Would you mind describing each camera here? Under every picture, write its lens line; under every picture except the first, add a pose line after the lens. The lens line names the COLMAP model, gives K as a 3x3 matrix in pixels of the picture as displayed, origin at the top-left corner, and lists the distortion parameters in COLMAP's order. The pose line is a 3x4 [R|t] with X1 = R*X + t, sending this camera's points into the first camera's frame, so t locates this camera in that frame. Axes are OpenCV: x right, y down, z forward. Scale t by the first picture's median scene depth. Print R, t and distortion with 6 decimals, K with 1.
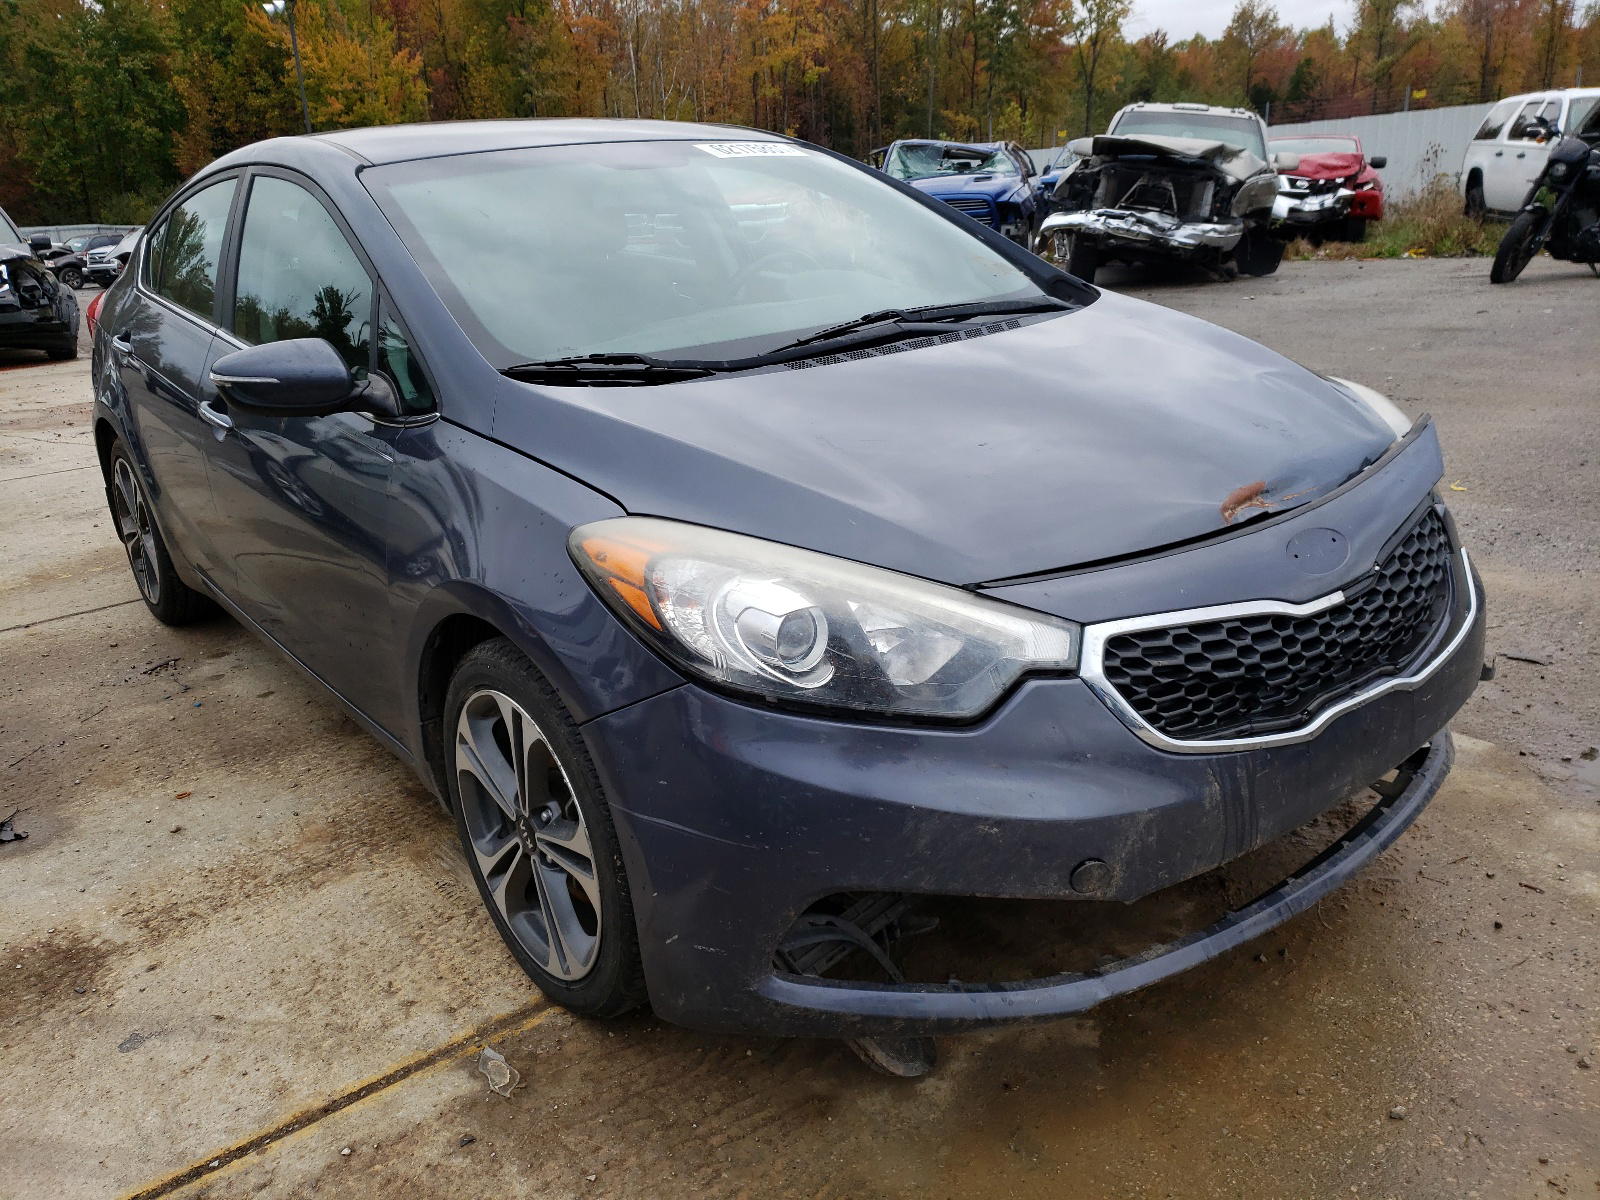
lens RADIAL K [[1228.7, 0, 800.0], [0, 1228.7, 600.0], [0, 0, 1]] dist [0.075382, -0.091590]
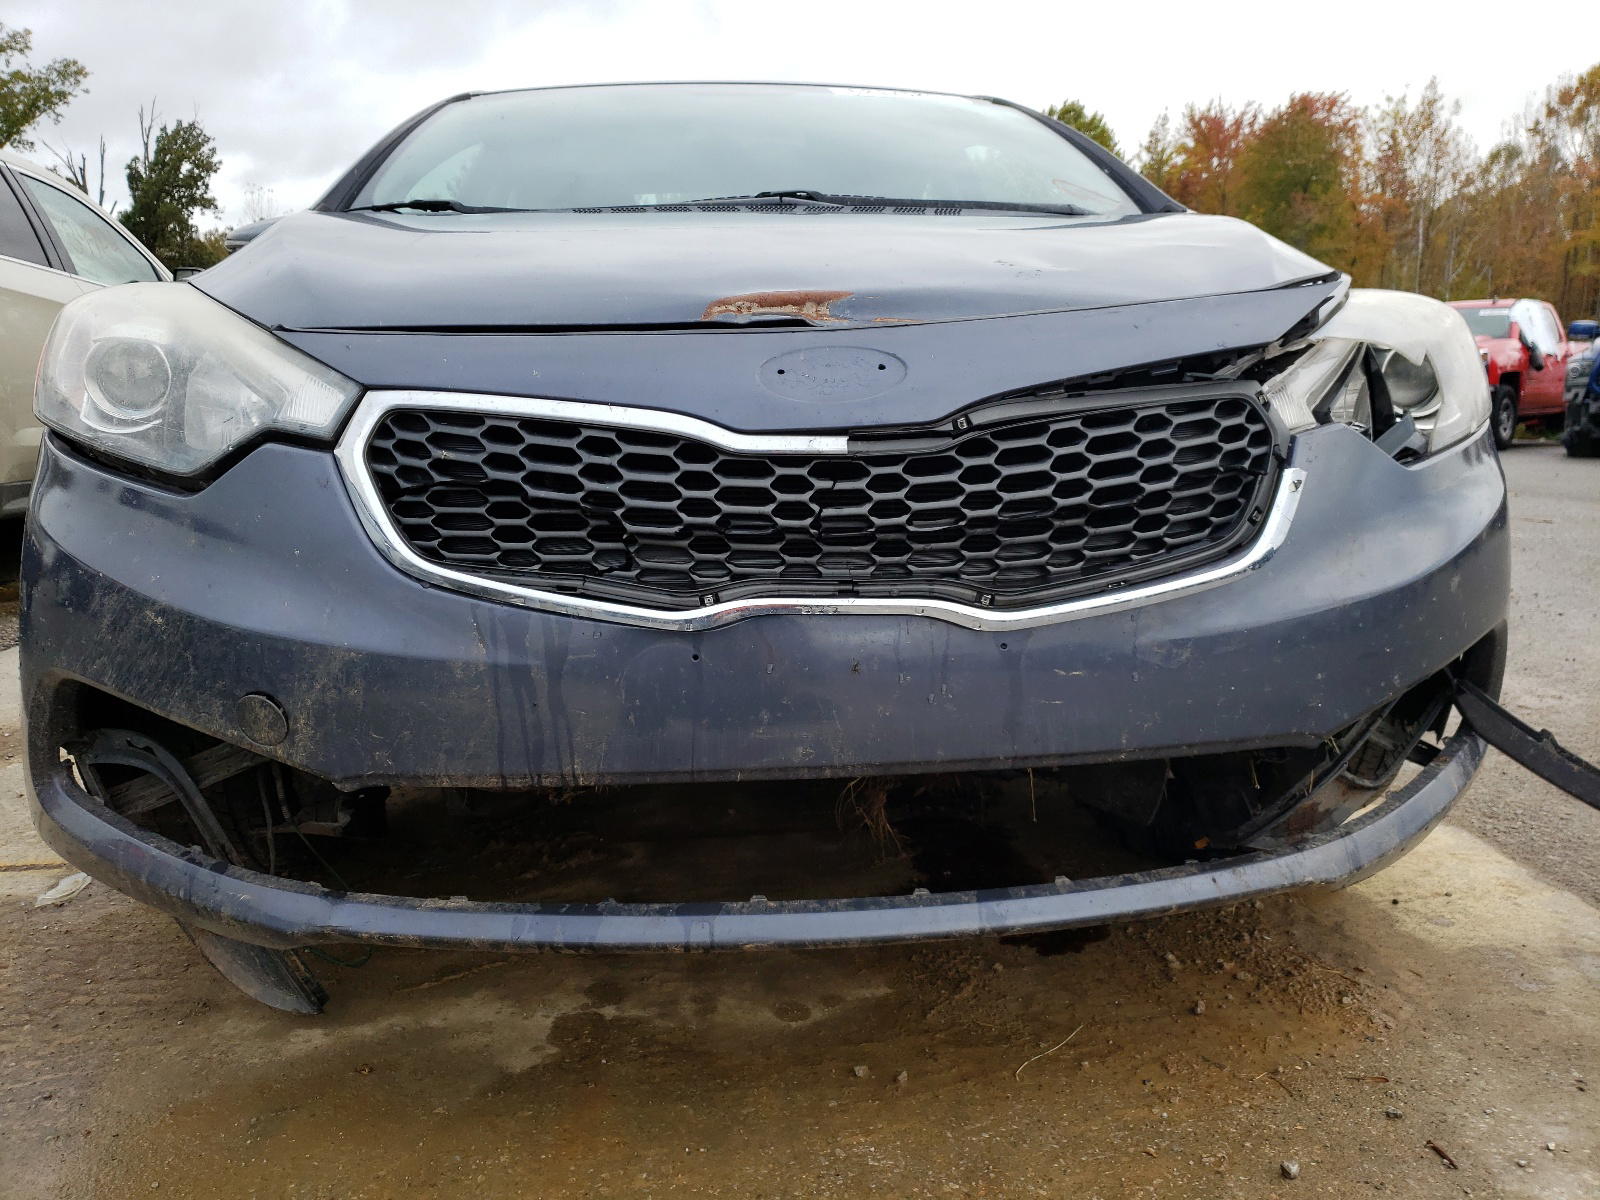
lens RADIAL K [[1228.7, 0, 800.0], [0, 1228.7, 600.0], [0, 0, 1]] dist [0.075382, -0.091590]
pose [[0.836284, 0.151033, -0.527085, 0.787463], [-0.218424, 0.973510, -0.067603, 0.125690], [0.502912, 0.171663, 0.847120, 0.492546]]
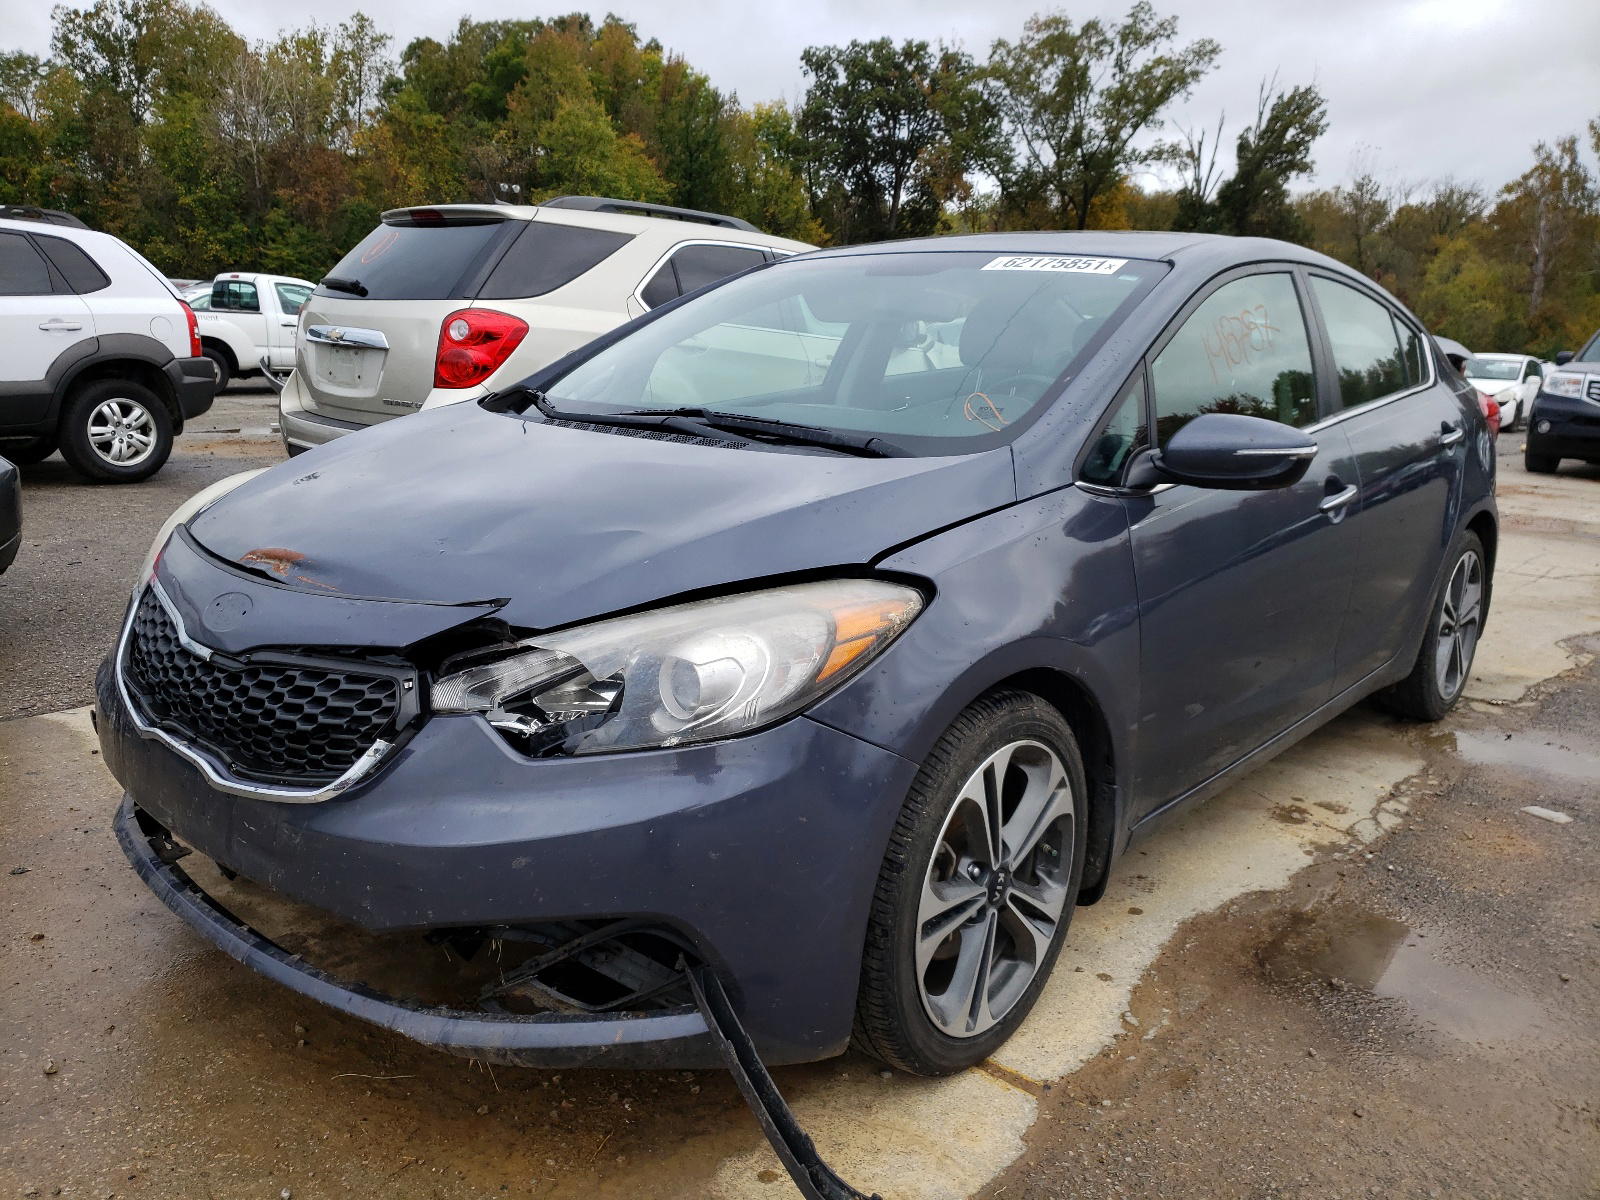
lens RADIAL K [[1211.3, 0, 800.0], [0, 1211.3, 600.0], [0, 0, 1]] dist [0.074156, 0.000374]
pose [[0.171760, 0.290172, -0.941435, 1.577875], [-0.367915, 0.905385, 0.211936, -0.480257], [0.913858, 0.309966, 0.262268, 1.220516]]
